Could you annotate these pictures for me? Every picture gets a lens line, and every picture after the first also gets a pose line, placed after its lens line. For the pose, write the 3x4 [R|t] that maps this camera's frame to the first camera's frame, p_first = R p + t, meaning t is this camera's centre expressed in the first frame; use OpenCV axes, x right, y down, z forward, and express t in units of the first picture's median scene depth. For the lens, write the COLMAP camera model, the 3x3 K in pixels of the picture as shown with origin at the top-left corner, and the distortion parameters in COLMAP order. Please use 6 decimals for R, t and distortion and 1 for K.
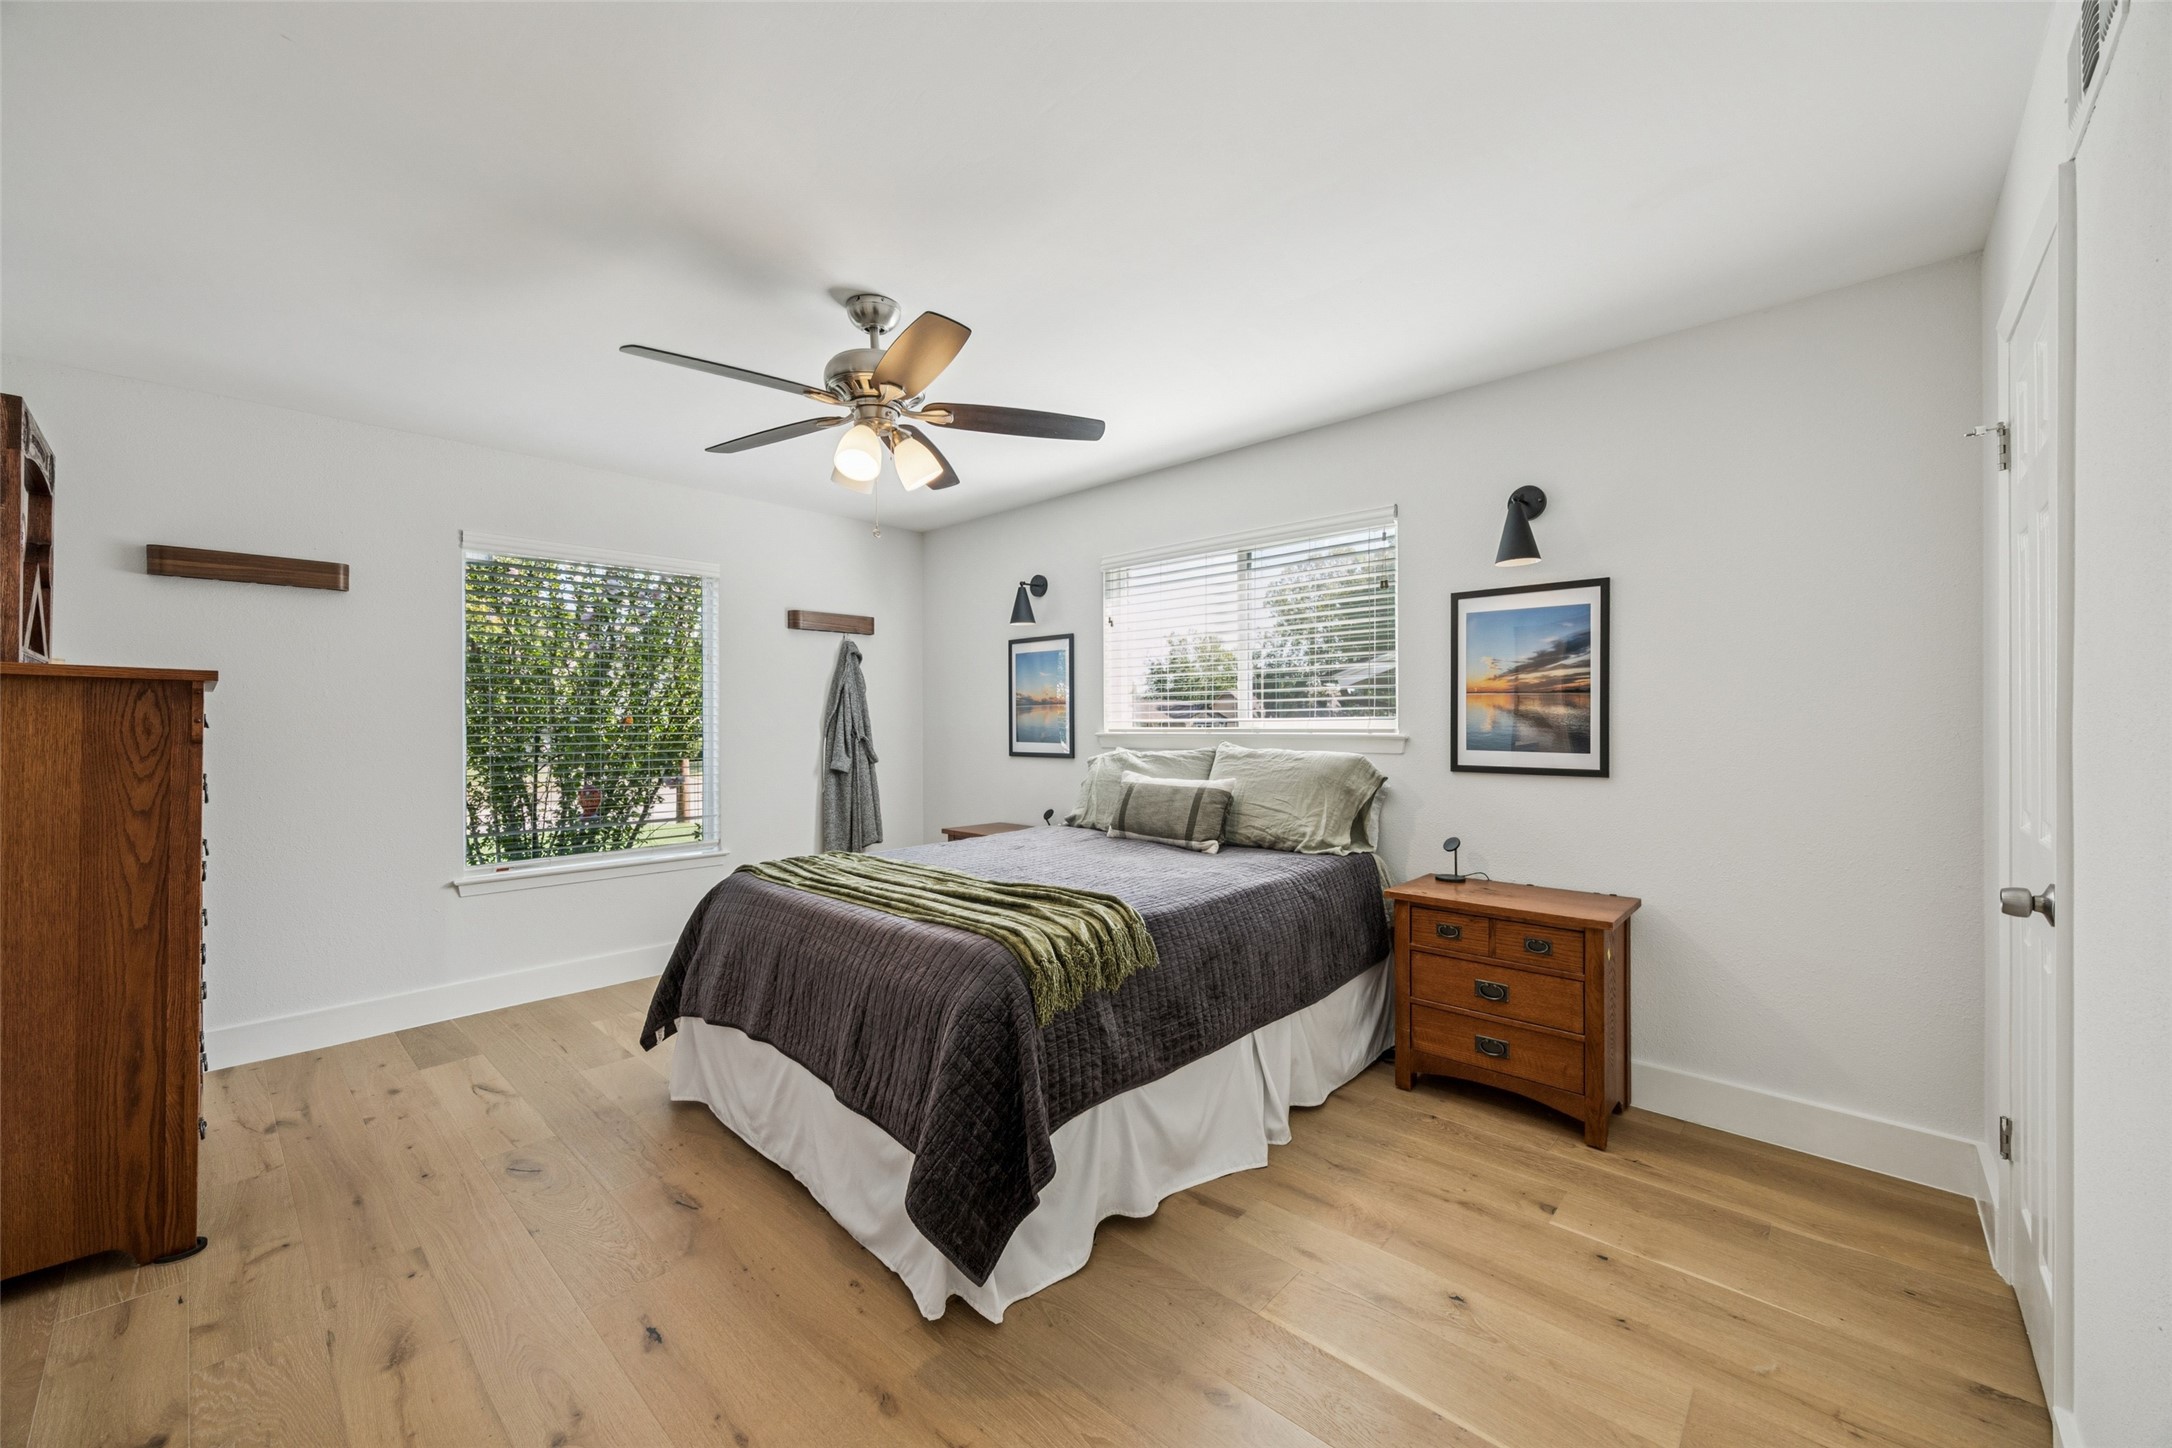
lens RADIAL K [[820.4, 0, 1088.9], [0, 820.4, 751.5], [0, 0, 1]] dist [-0.011106, -0.000051]
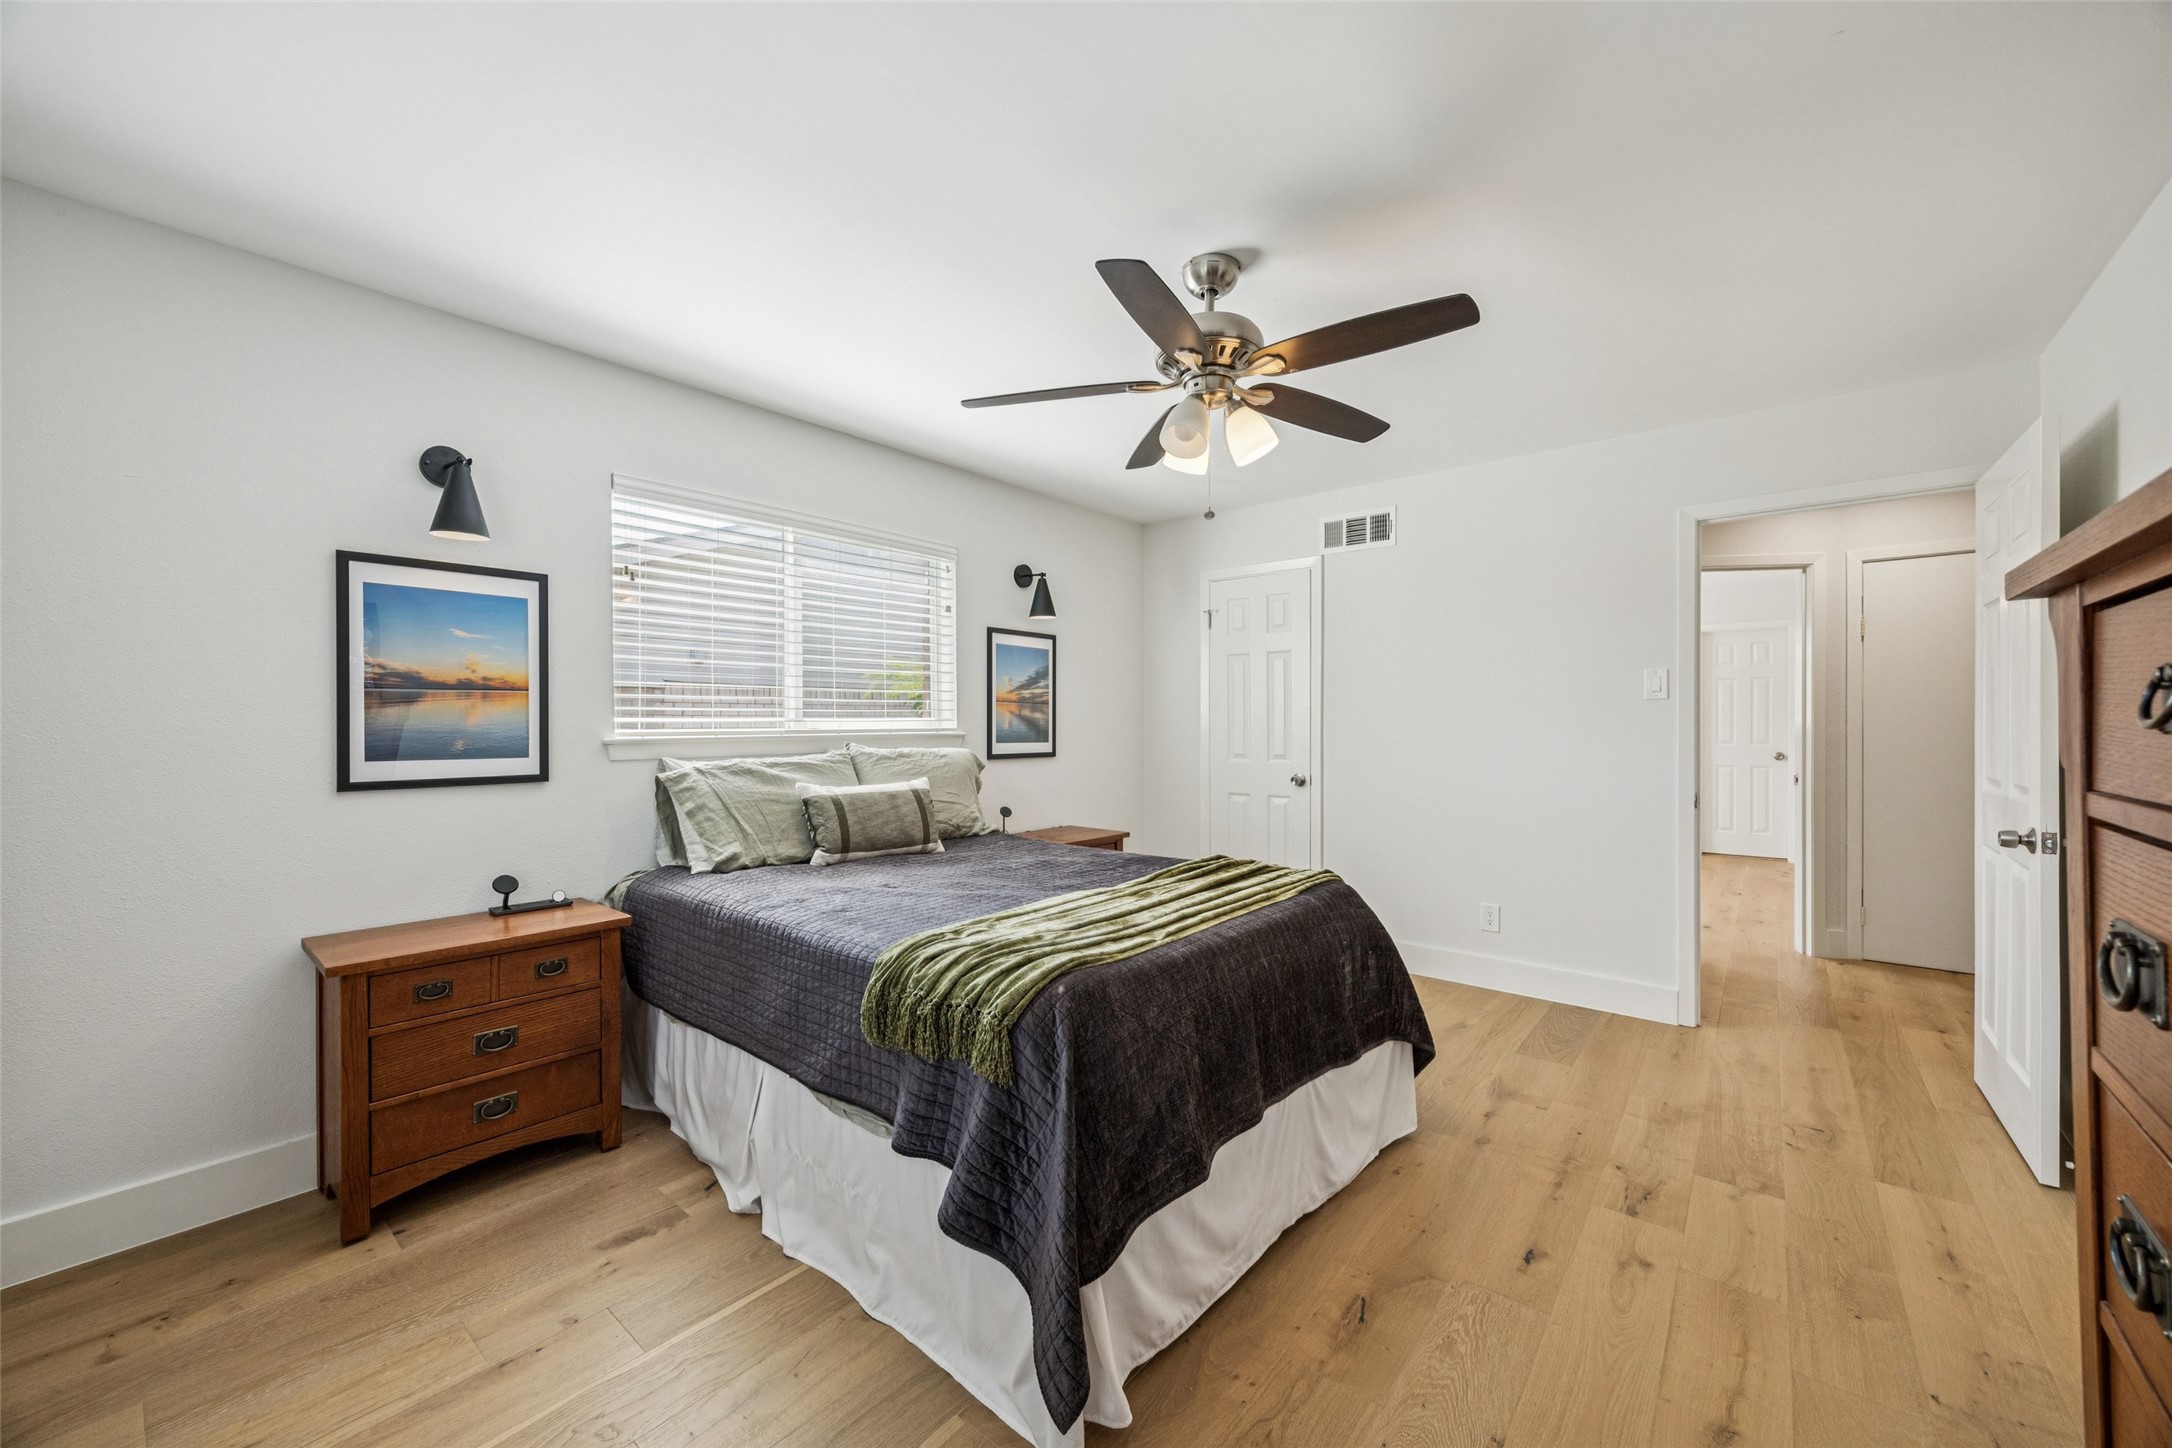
lens RADIAL K [[824.6, 0, 1080.1], [0, 824.6, 721.9], [0, 0, 1]] dist [-0.002639, -0.000349]
pose [[-0.045676, 0.004977, 0.998944, -0.870951], [0.037706, 0.999284, -0.003255, -0.025909], [-0.998244, 0.037517, -0.045831, 0.867849]]
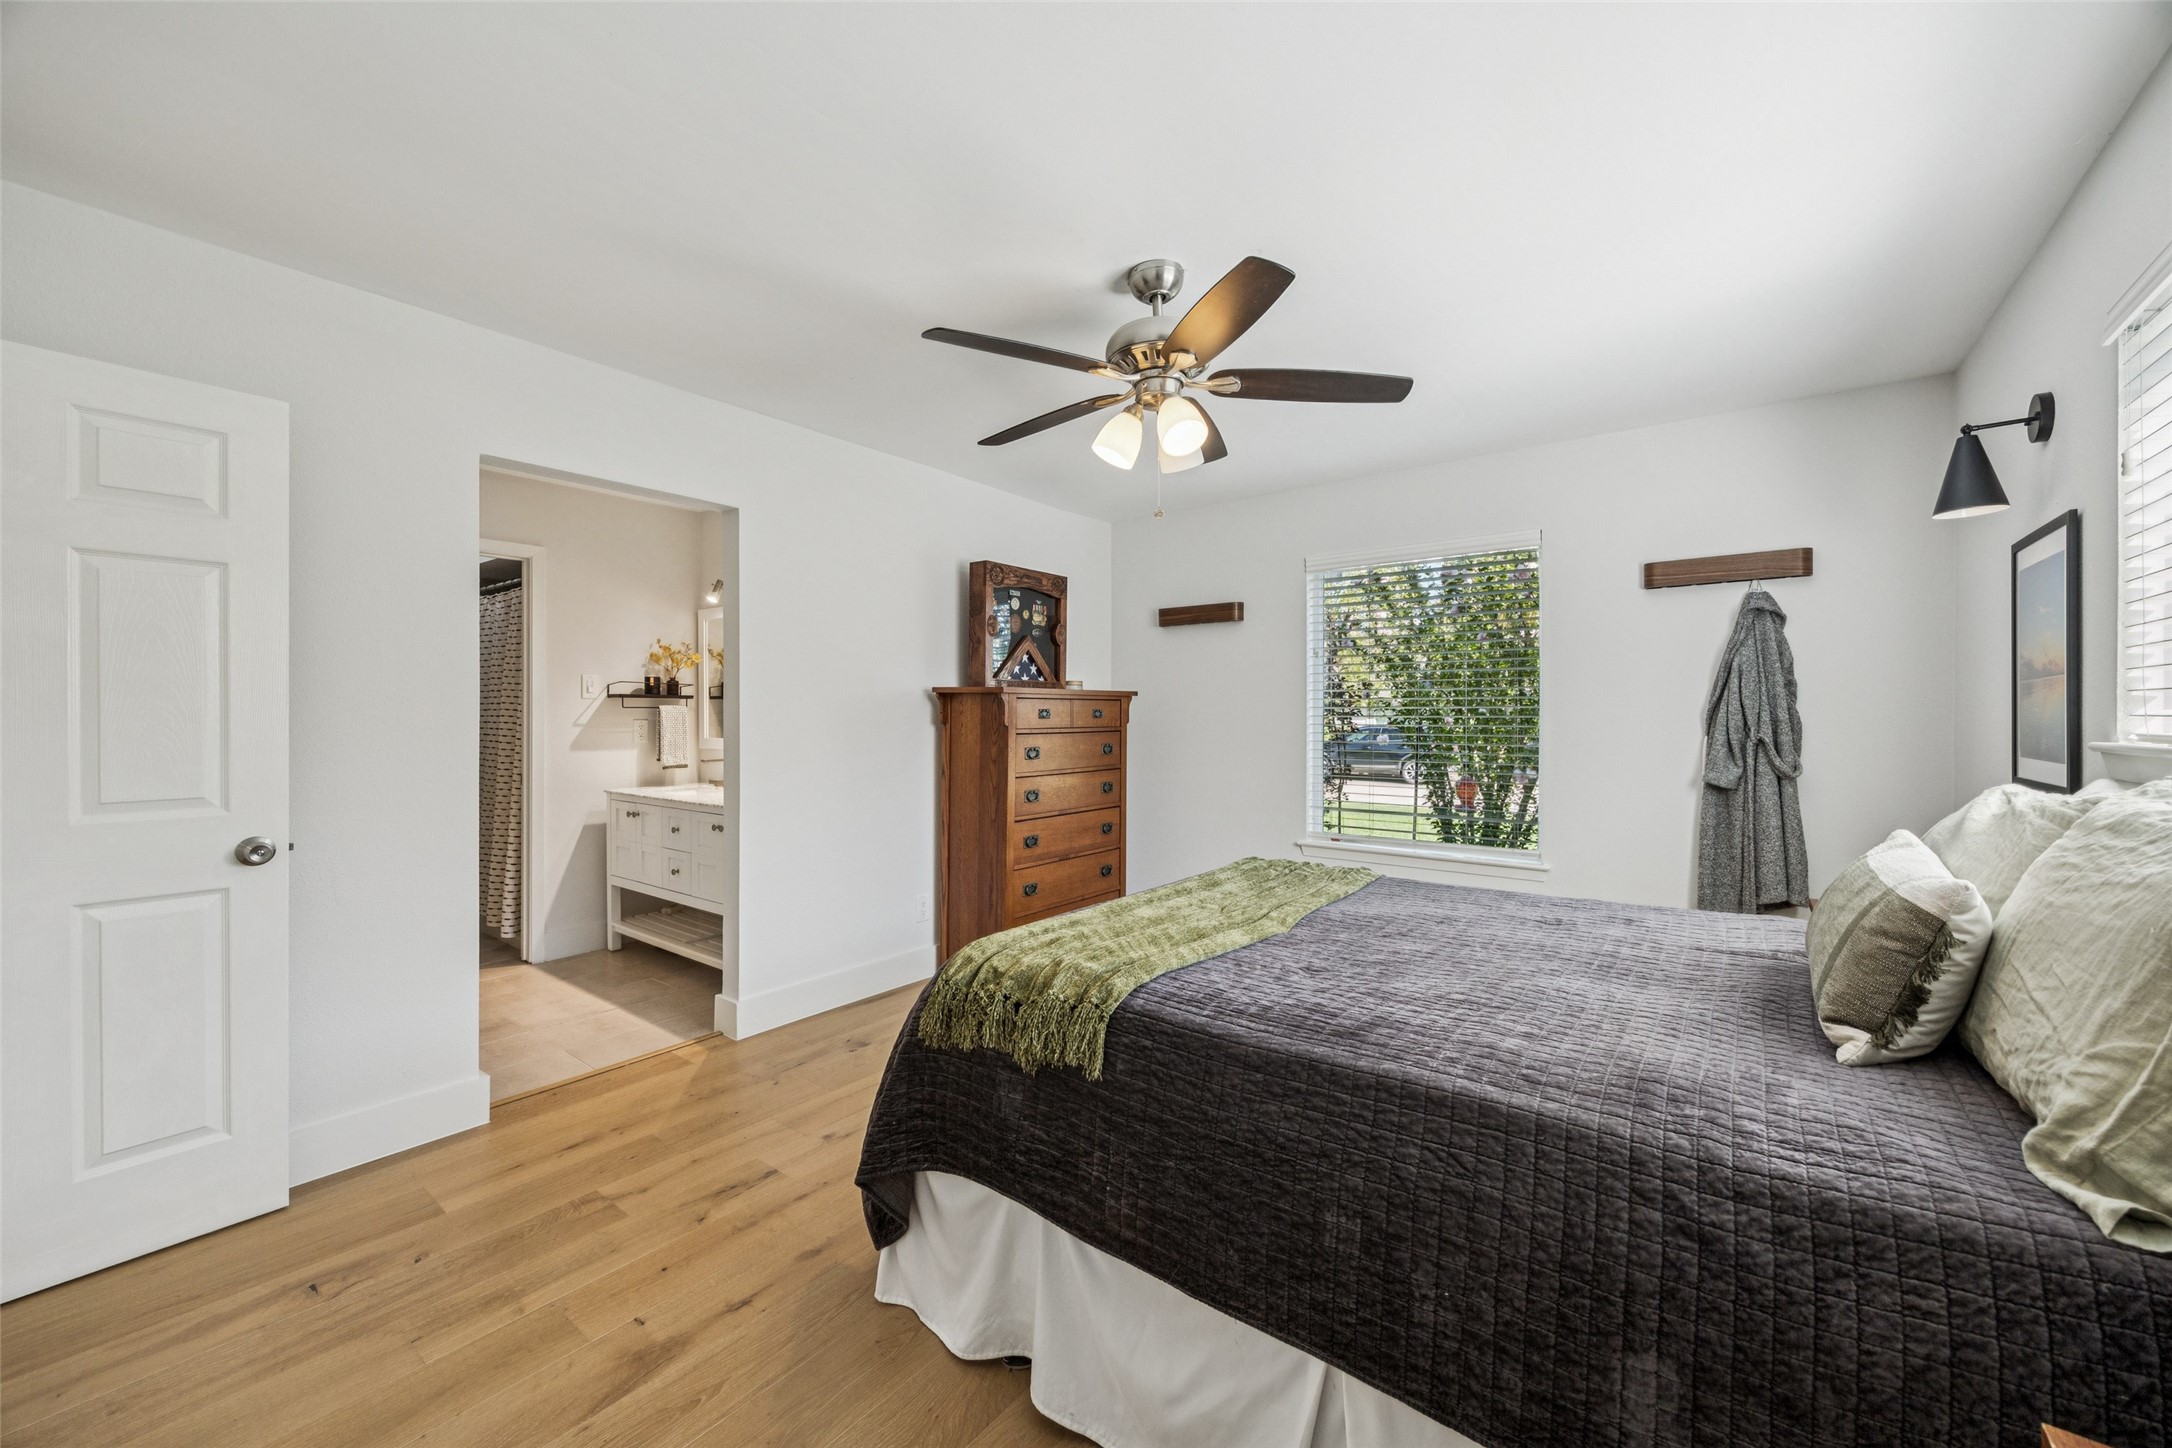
lens RADIAL K [[824.6, 0, 1080.1], [0, 824.6, 721.9], [0, 0, 1]] dist [-0.002639, -0.000349]
pose [[0.094552, 0.009095, -0.995478, 0.483726], [-0.035164, 0.999365, 0.005790, -0.021466], [0.994899, 0.034458, 0.094811, 0.599056]]
